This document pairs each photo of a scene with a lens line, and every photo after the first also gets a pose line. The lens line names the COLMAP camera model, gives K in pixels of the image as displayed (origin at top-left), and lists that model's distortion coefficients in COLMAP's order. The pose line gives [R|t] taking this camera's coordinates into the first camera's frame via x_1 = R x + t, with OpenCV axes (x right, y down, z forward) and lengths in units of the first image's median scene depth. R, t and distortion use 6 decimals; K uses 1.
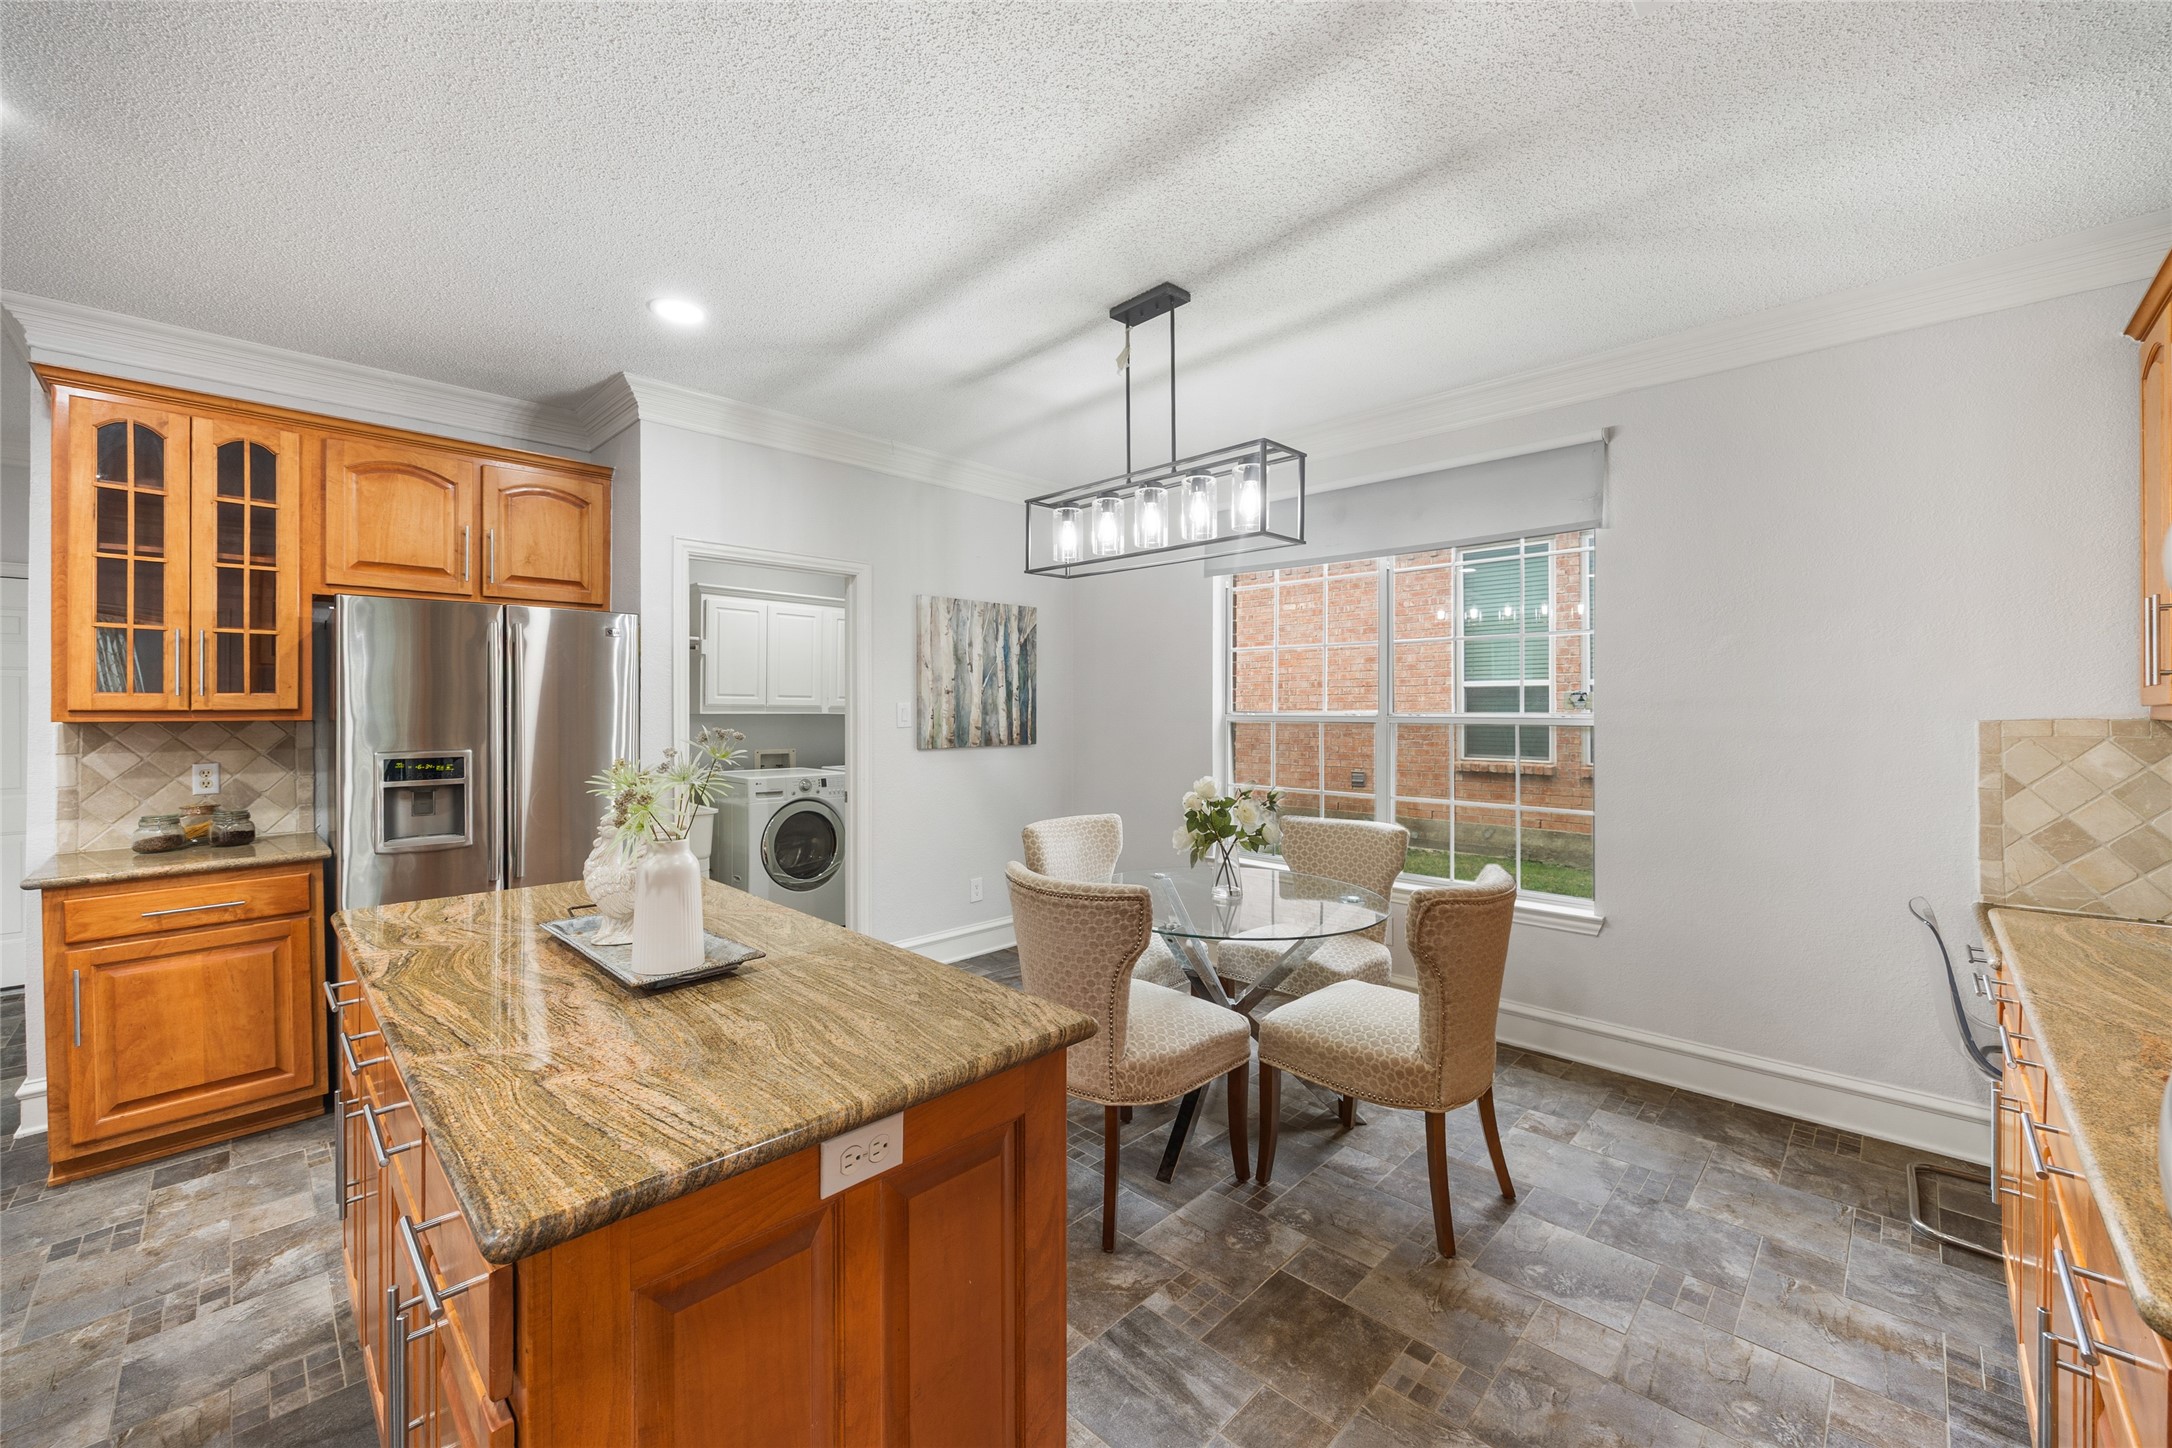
lens RADIAL K [[839.7, 0, 1076.3], [0, 839.7, 717.0], [0, 0, 1]] dist [-0.007684, 0.001003]
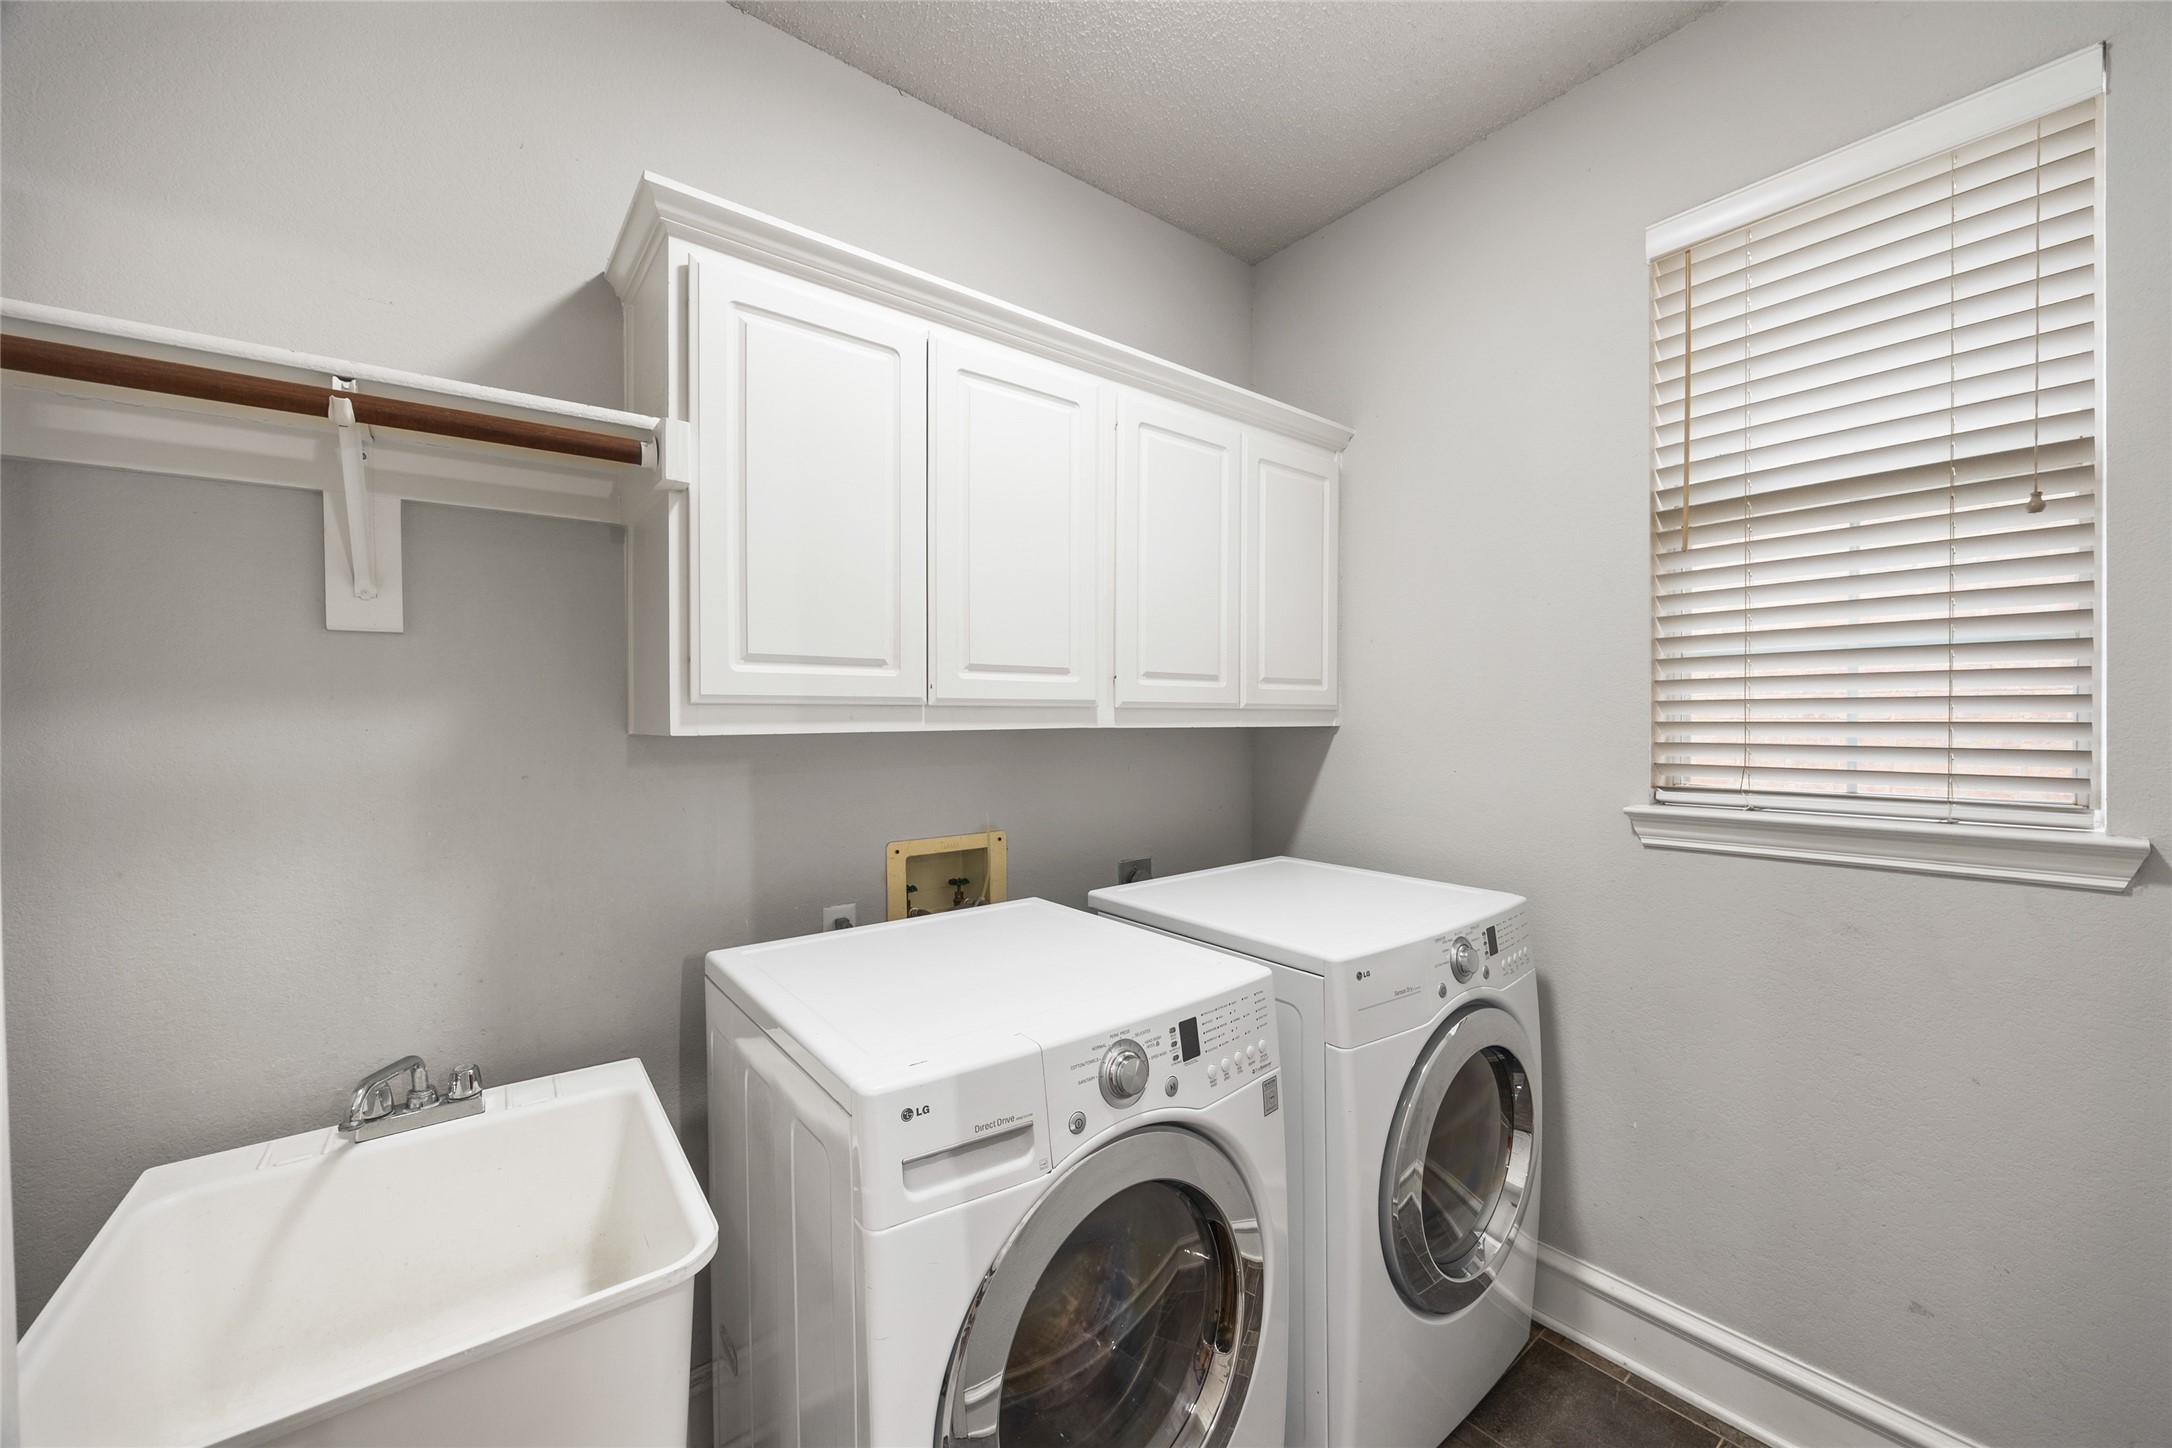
lens RADIAL K [[839.7, 0, 1093.2], [0, 839.7, 724.3], [0, 0, 1]] dist [-0.007684, 0.001003]
pose [[0.993692, -0.009262, -0.111764, -0.299673], [0.009640, 0.999950, 0.002838, -0.006619], [0.111732, -0.003898, 0.993731, 0.771437]]
